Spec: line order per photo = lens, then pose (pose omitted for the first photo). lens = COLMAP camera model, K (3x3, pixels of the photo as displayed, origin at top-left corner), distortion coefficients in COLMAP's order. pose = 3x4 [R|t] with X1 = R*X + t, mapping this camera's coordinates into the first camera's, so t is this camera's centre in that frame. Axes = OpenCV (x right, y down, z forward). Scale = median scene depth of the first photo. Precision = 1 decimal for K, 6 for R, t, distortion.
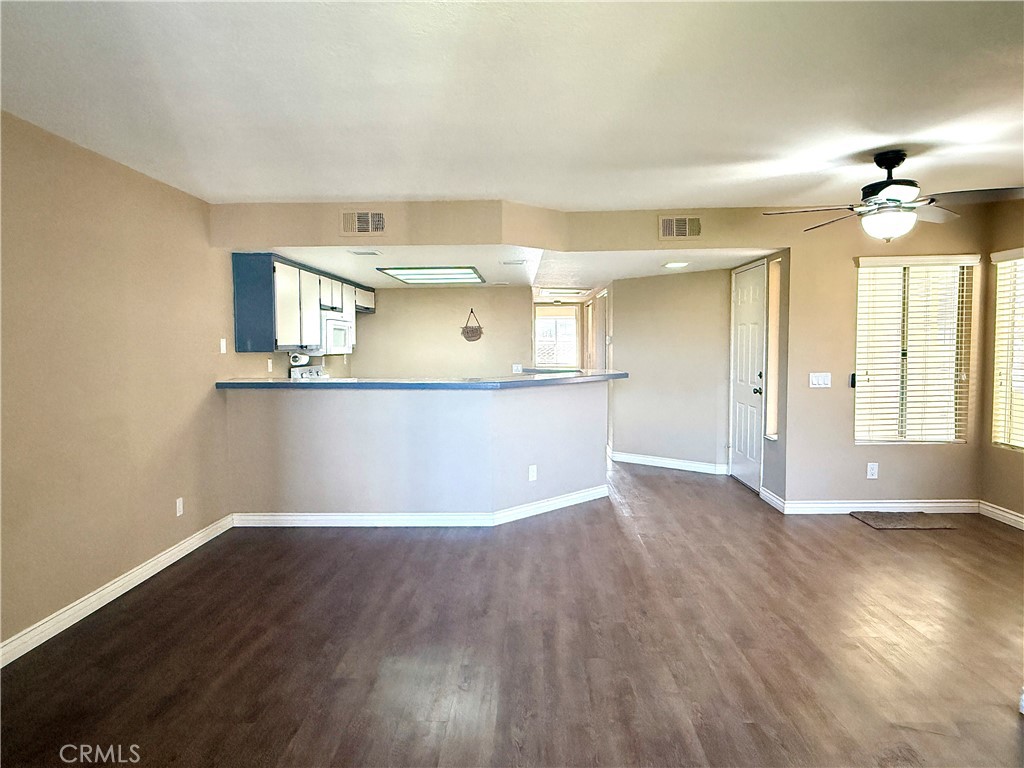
lens RADIAL K [[667.5, 0, 512.0], [0, 667.5, 384.0], [0, 0, 1]] dist [0.000146, 0.000469]
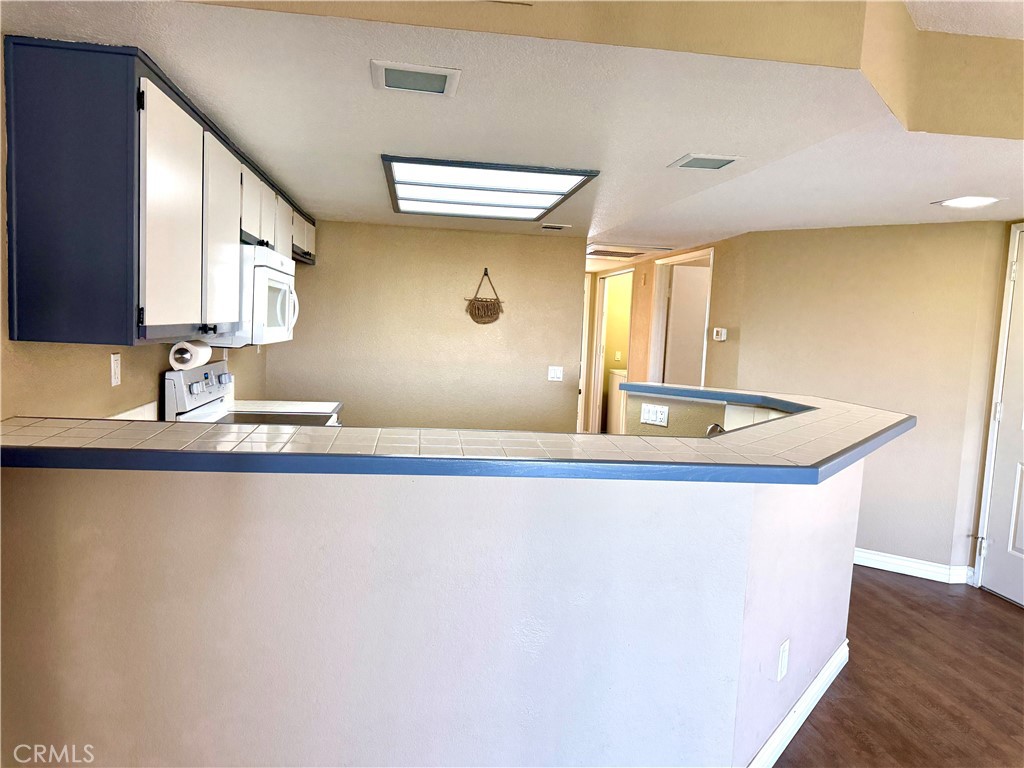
lens RADIAL K [[719.8, 0, 512.0], [0, 719.8, 384.0], [0, 0, 1]] dist [0.107799, -0.146297]
pose [[0.985575, 0.037351, 0.165068, -0.192752], [-0.042050, 0.998801, 0.025064, -0.038701], [-0.163934, -0.031643, 0.985964, 0.507575]]
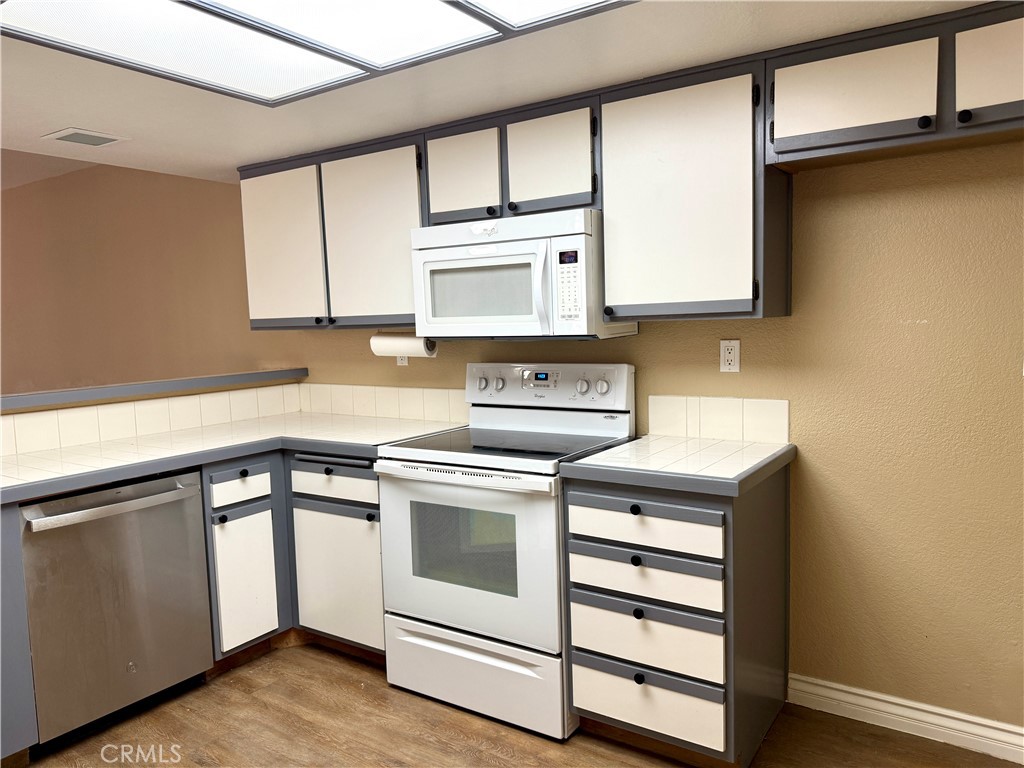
lens RADIAL K [[719.8, 0, 512.0], [0, 719.8, 384.0], [0, 0, 1]] dist [0.107799, -0.146297]
pose [[-0.532792, 0.097356, -0.840628, 0.074885], [-0.019634, 0.991671, 0.127292, -0.075810], [0.846019, 0.084325, -0.526443, 1.329512]]
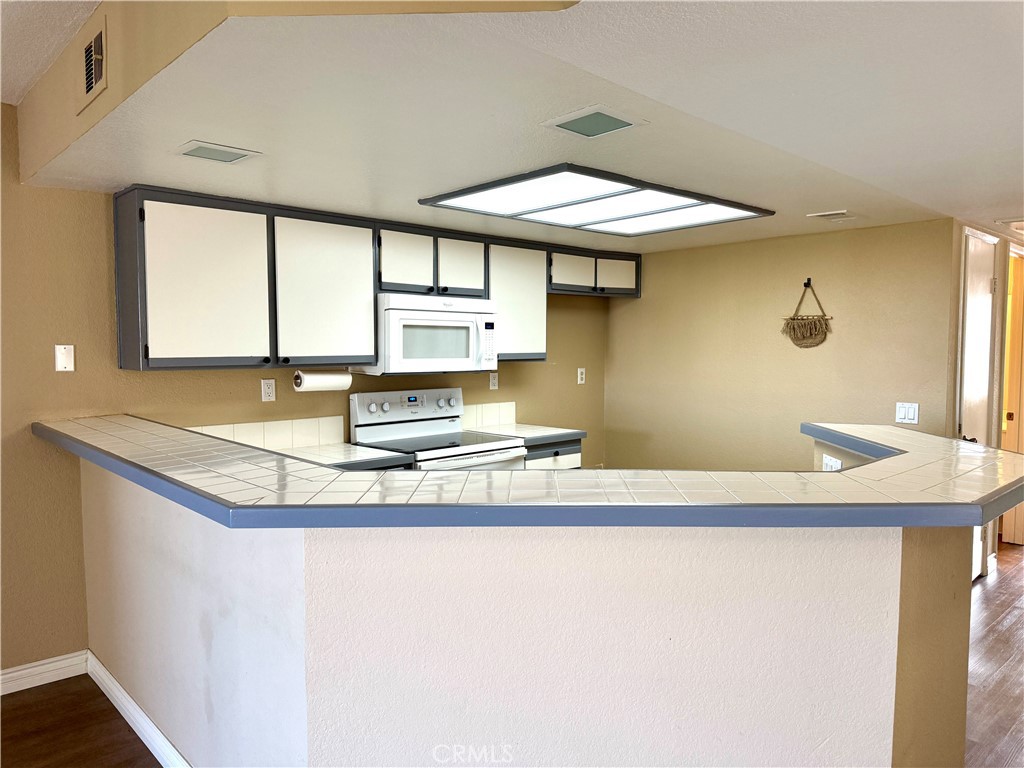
lens RADIAL K [[719.8, 0, 512.0], [0, 719.8, 384.0], [0, 0, 1]] dist [0.107799, -0.146297]
pose [[0.698317, 0.042780, -0.714509, 0.229107], [-0.046149, 0.998826, 0.014700, -0.050480], [0.714299, 0.022708, 0.699472, 0.682850]]
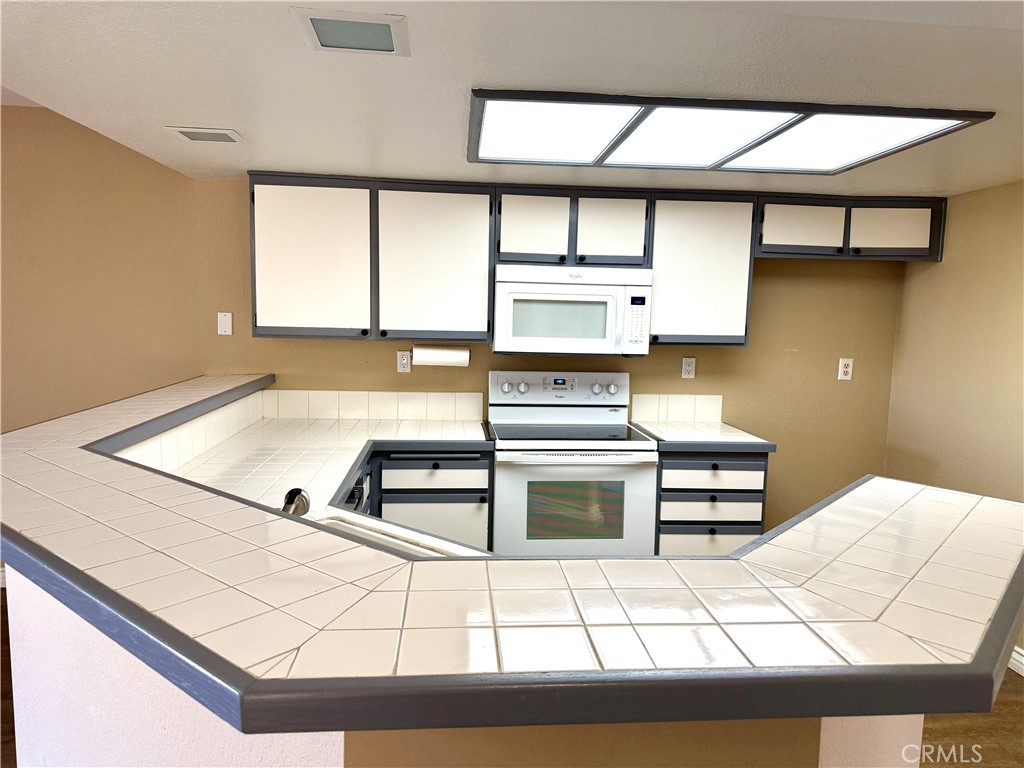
lens RADIAL K [[719.8, 0, 512.0], [0, 719.8, 384.0], [0, 0, 1]] dist [0.107799, -0.146297]
pose [[0.105750, 0.109011, -0.988399, 0.280073], [-0.085963, 0.991254, 0.100129, -0.078176], [0.990670, 0.074377, 0.114196, 0.986432]]
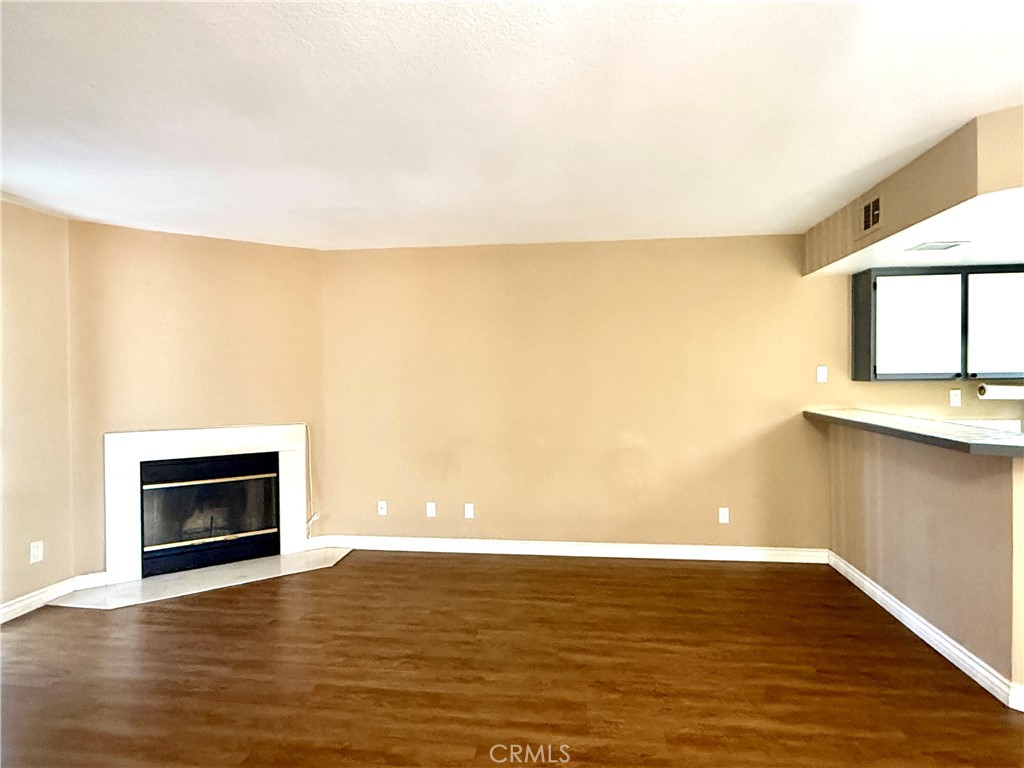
lens RADIAL K [[630.2, 0, 512.0], [0, 630.2, 384.0], [0, 0, 1]] dist [0.004160, 0.001704]
pose [[-0.104719, 0.023106, -0.994233, 0.432758], [-0.049938, 0.998347, 0.028461, -0.037840], [0.993247, 0.052630, -0.103392, 0.527930]]
